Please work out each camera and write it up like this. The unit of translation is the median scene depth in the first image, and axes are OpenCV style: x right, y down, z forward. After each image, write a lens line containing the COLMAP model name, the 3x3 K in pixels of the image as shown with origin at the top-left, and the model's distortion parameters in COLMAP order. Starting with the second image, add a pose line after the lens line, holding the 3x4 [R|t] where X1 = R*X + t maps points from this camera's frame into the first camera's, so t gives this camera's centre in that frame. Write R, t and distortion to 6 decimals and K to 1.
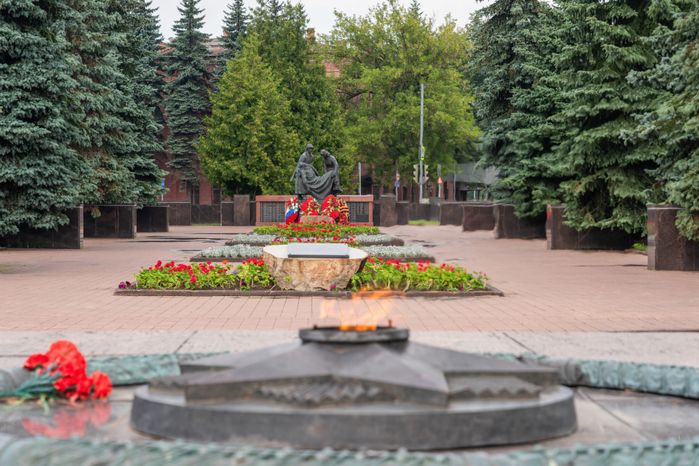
lens RADIAL K [[1833.6, 0, 349.4], [0, 1833.6, 232.7], [0, 0, 1]] dist [0.040383, 0.000000]
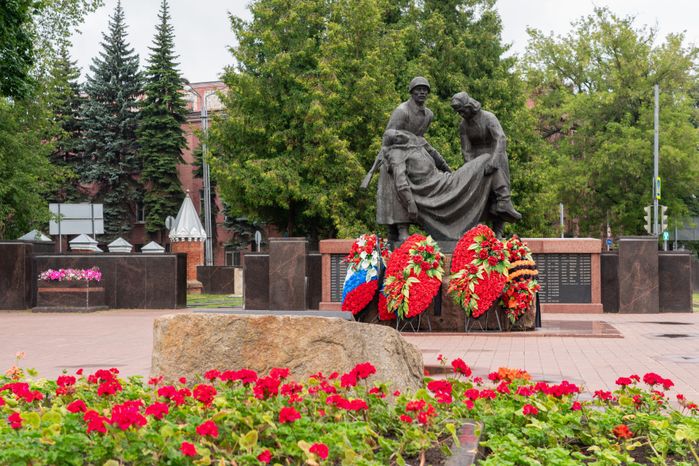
lens RADIAL K [[1078.2, 0, 347.1], [0, 1078.2, 231.8], [0, 0, 1]] dist [0.060460, 0.000000]
pose [[0.982942, -0.007780, -0.183749, 0.001346], [-0.001740, 0.998667, -0.051591, -0.009000], [0.183906, 0.051031, 0.981618, 0.750725]]
